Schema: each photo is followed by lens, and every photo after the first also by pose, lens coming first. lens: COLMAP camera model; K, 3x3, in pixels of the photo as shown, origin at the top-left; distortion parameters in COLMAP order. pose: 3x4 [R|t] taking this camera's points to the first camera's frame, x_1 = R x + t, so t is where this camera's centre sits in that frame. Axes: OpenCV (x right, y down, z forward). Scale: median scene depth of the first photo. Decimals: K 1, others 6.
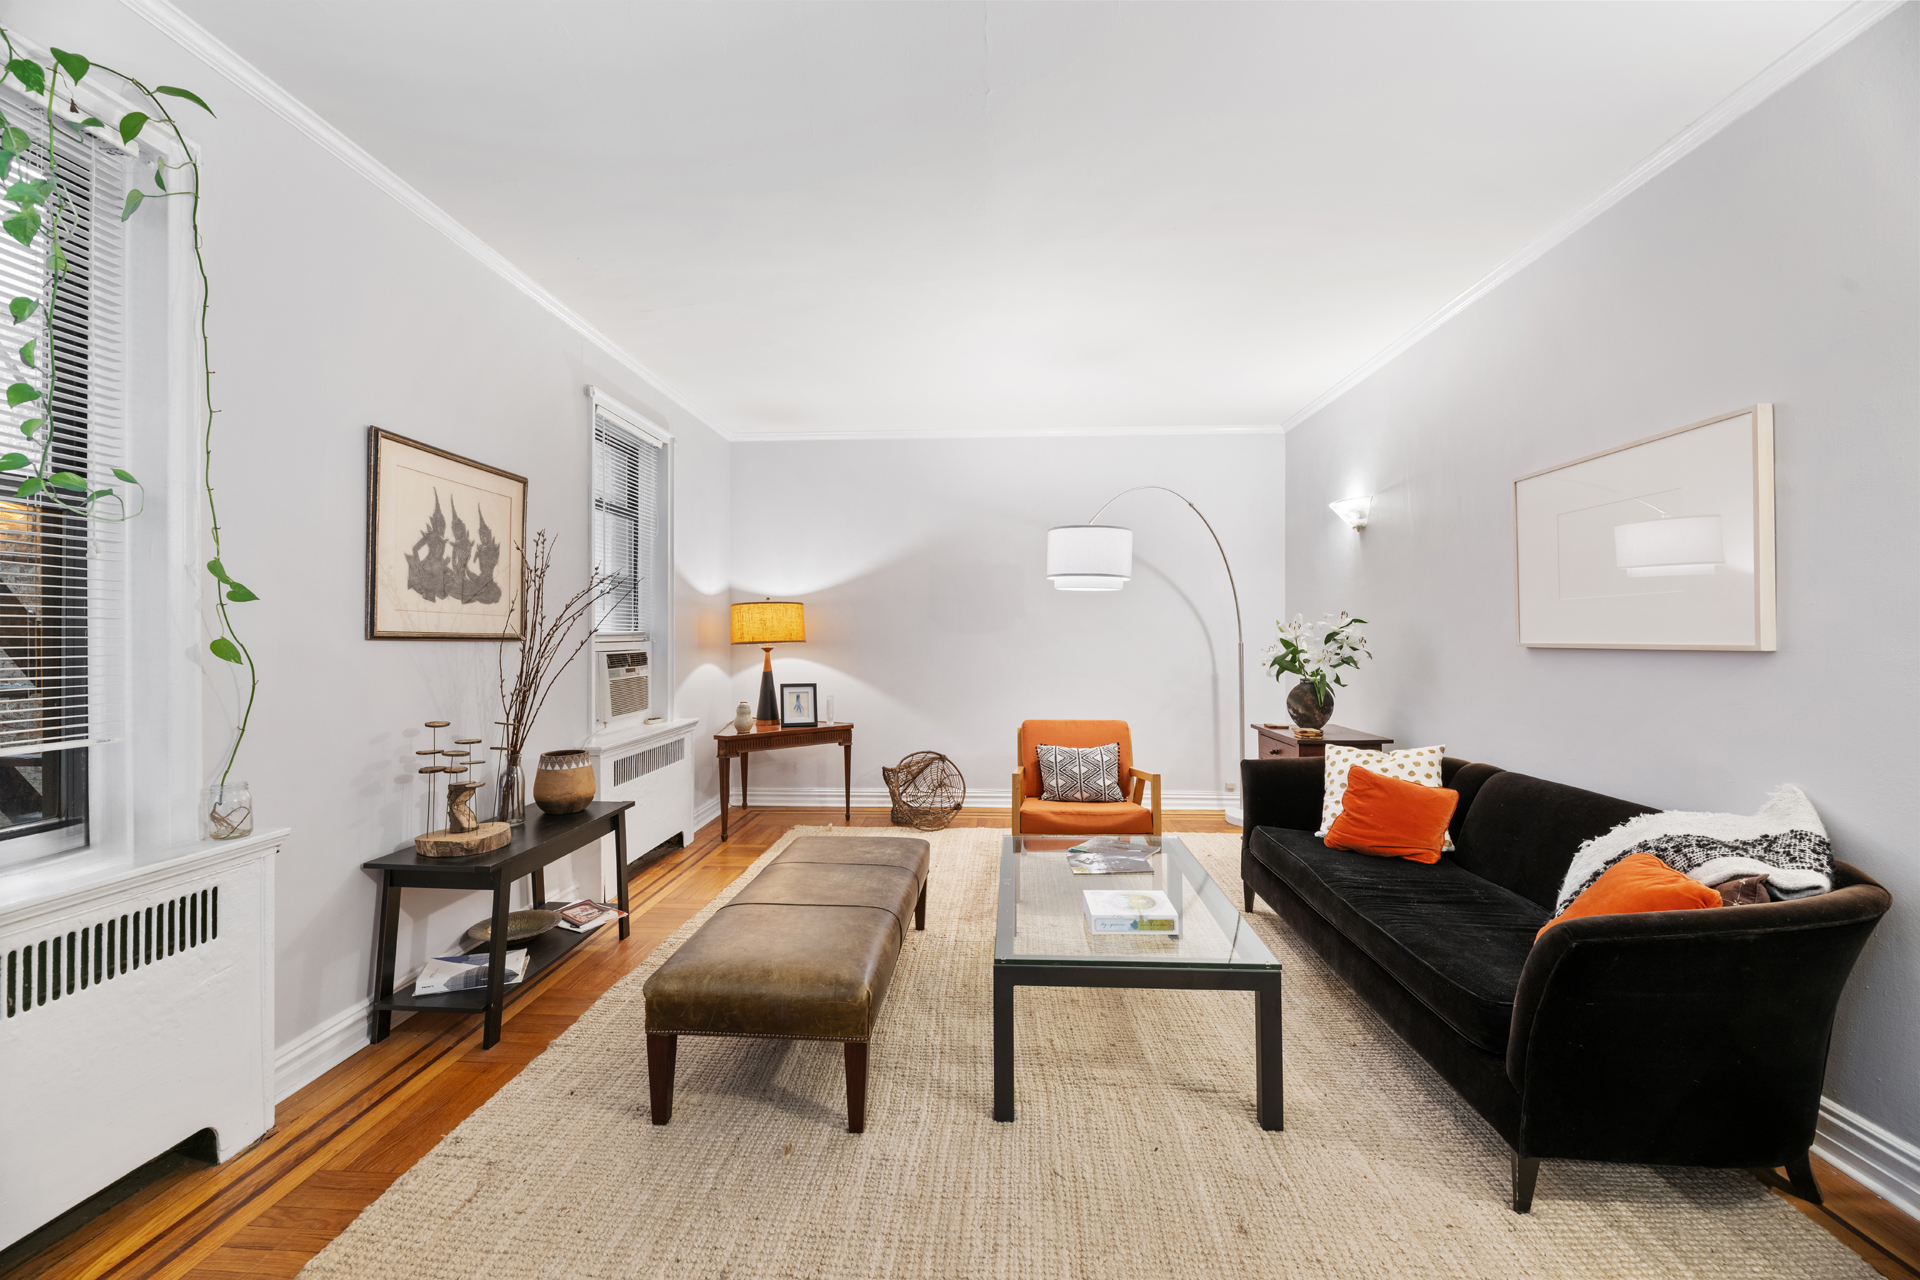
lens RADIAL K [[800.6, 0, 959.3], [0, 800.6, 613.9], [0, 0, 1]] dist [0.011500, 0.000008]
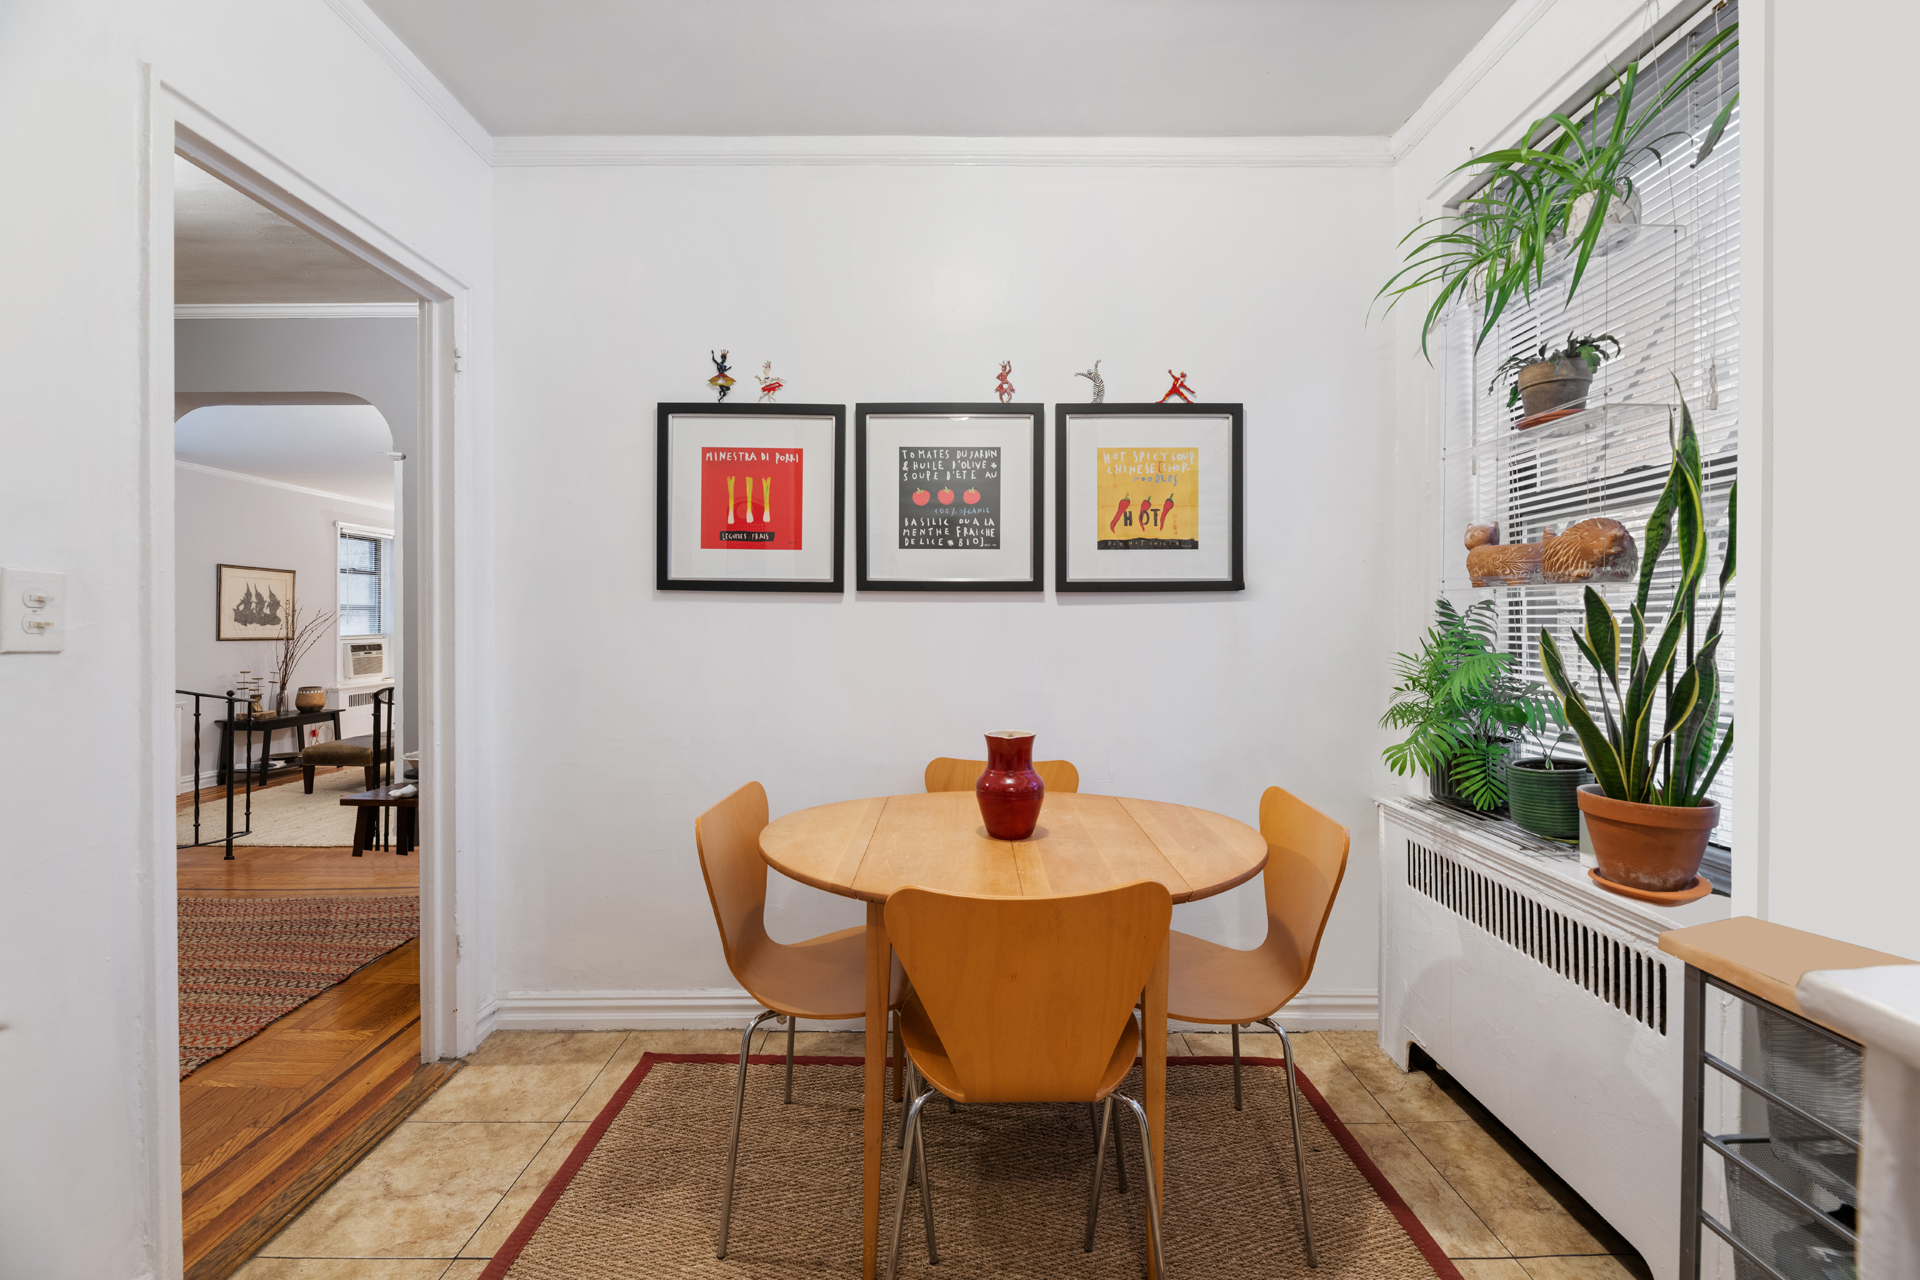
lens RADIAL K [[800.6, 0, 959.3], [0, 800.6, 613.9], [0, 0, 1]] dist [0.011500, 0.000008]
pose [[0.998182, 0.006348, 0.059930, 1.357338], [-0.007320, 0.999845, 0.016023, -0.102243], [-0.059819, -0.016432, 0.998074, -1.587535]]
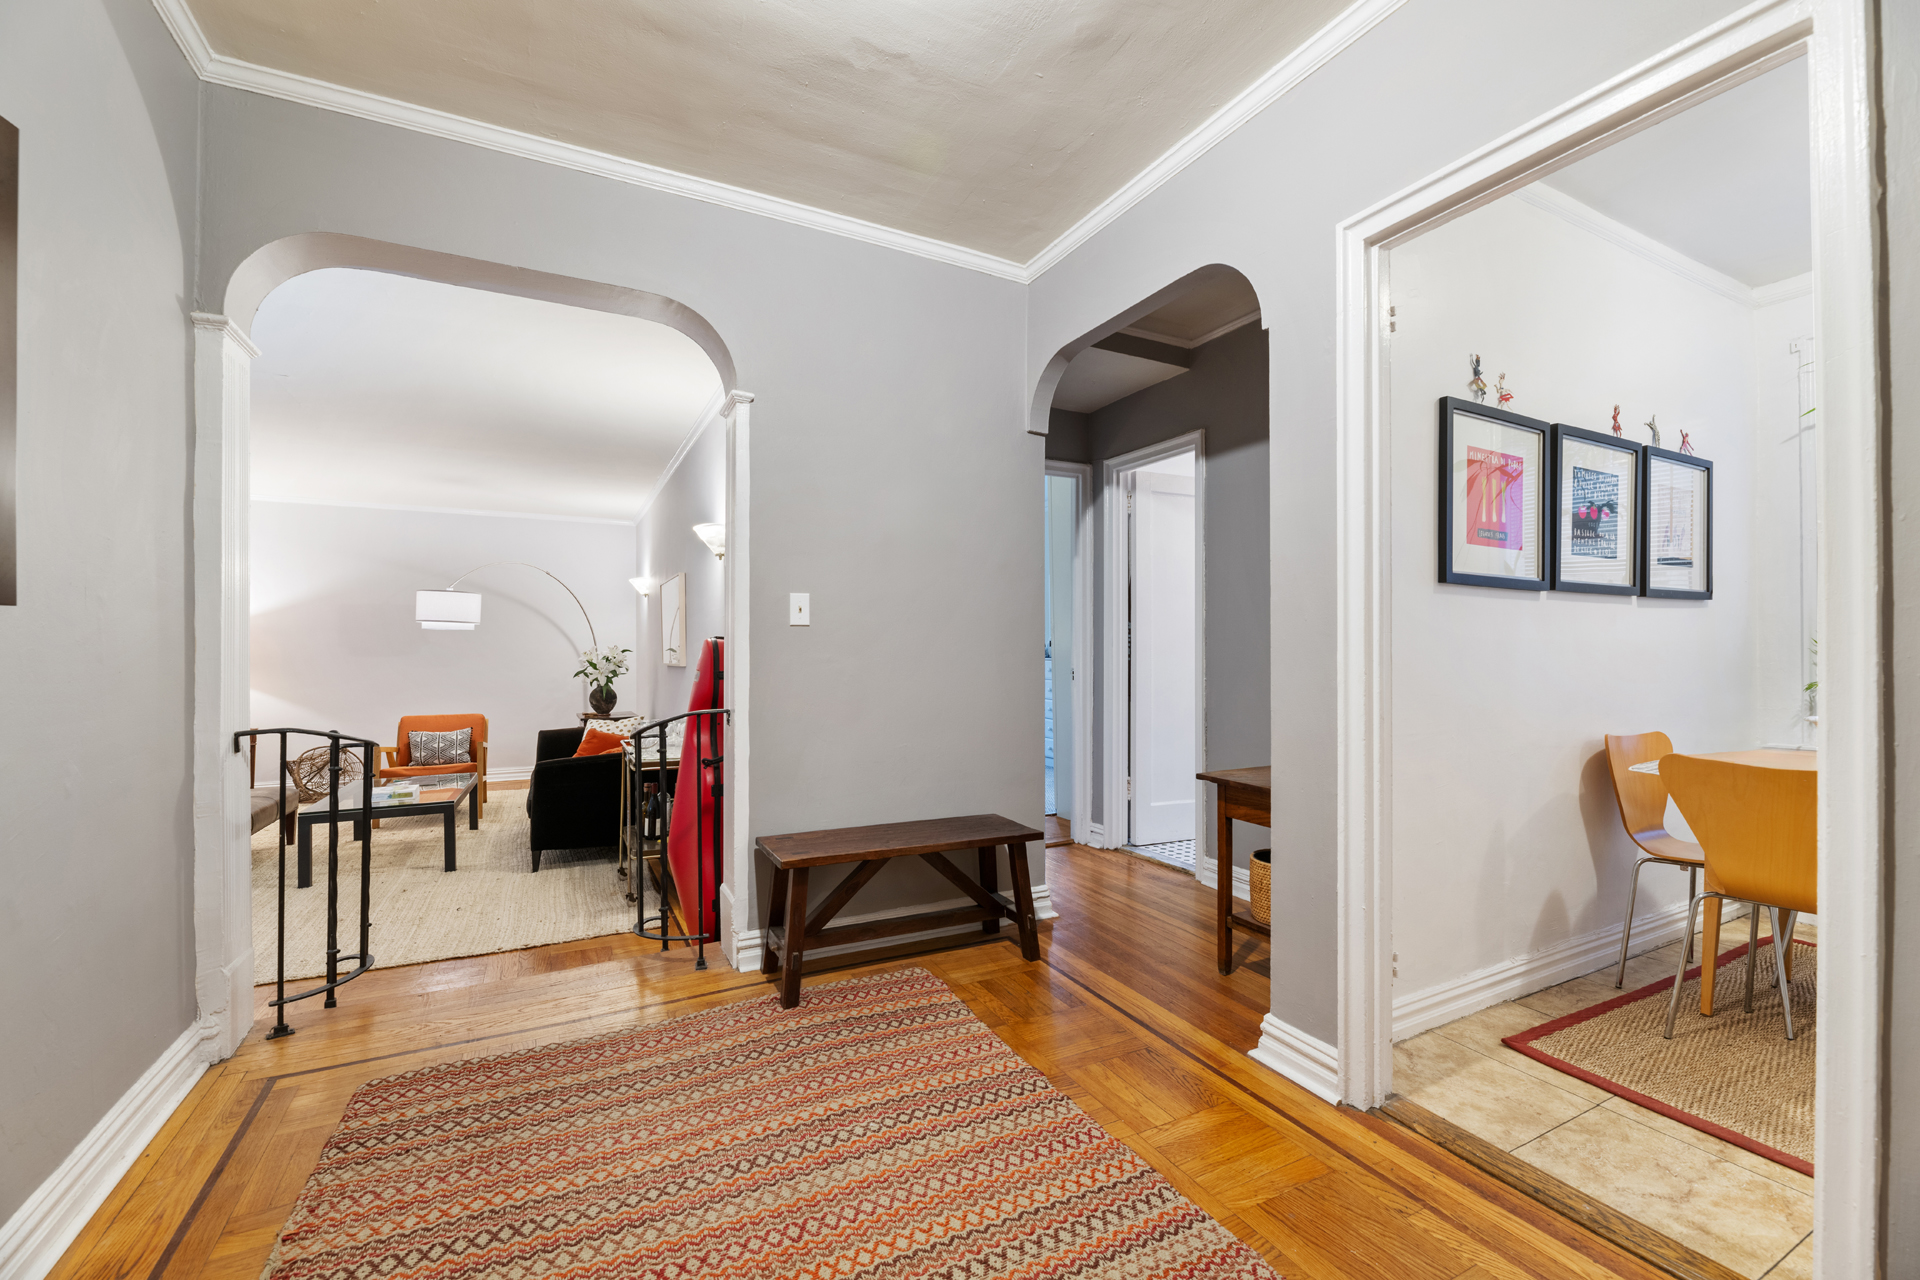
lens RADIAL K [[794.7, 0, 993.7], [0, 794.7, 634.4], [0, 0, 1]] dist [0.000999, -0.000027]
pose [[0.844724, 0.014101, 0.535016, 0.316074], [-0.016390, 0.999866, -0.000475, -0.052497], [-0.534951, -0.008368, 0.844842, -1.204698]]
